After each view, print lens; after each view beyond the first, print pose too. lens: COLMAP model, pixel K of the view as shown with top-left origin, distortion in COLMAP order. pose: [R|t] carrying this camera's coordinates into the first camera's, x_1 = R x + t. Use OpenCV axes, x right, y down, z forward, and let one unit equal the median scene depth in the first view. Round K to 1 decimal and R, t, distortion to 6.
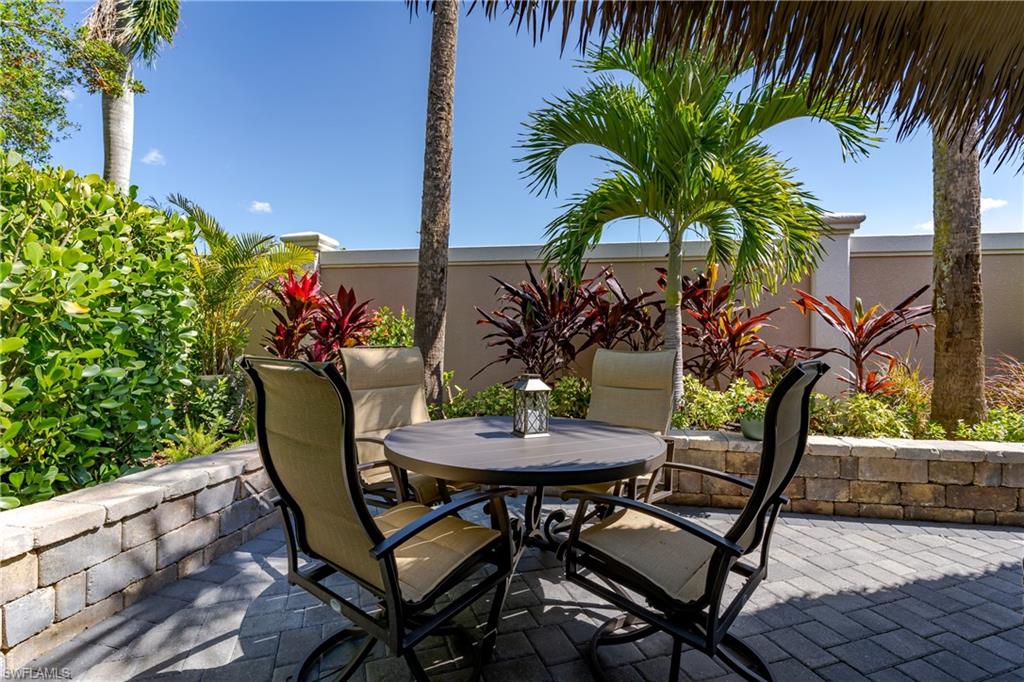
lens RADIAL K [[492.1, 0, 514.6], [0, 492.1, 325.6], [0, 0, 1]] dist [0.000406, -0.000180]
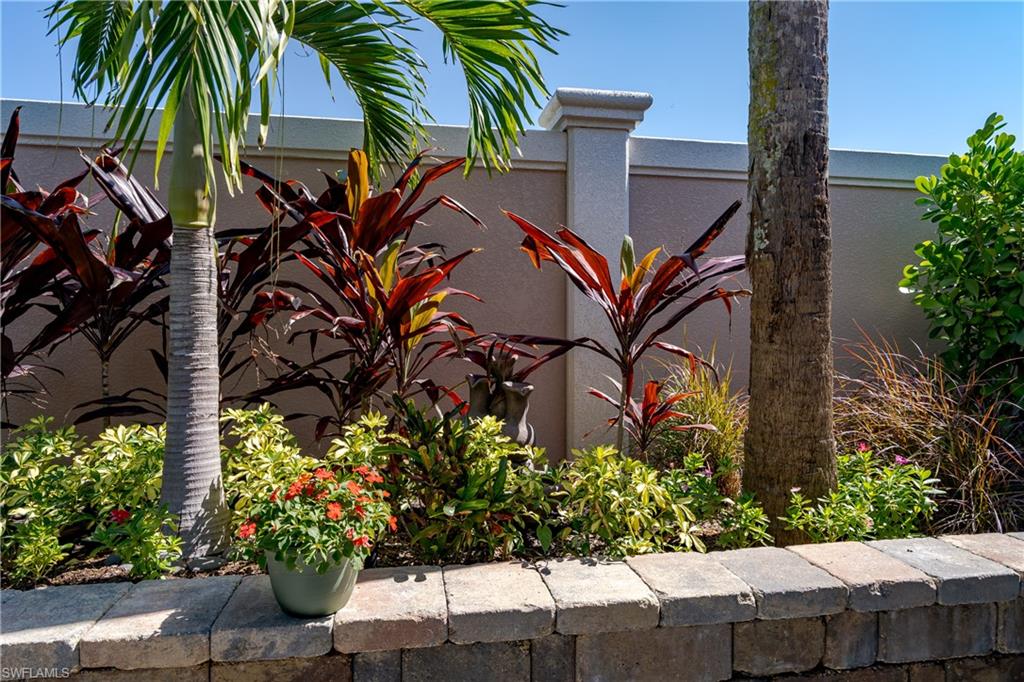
lens RADIAL K [[668.1, 0, 513.4], [0, 668.1, 306.3], [0, 0, 1]] dist [0.001397, 0.002660]
pose [[0.937940, 0.010770, 0.346632, 0.429887], [-0.006739, 0.999895, -0.012832, 0.028861], [-0.346733, 0.009700, 0.937914, 0.490851]]
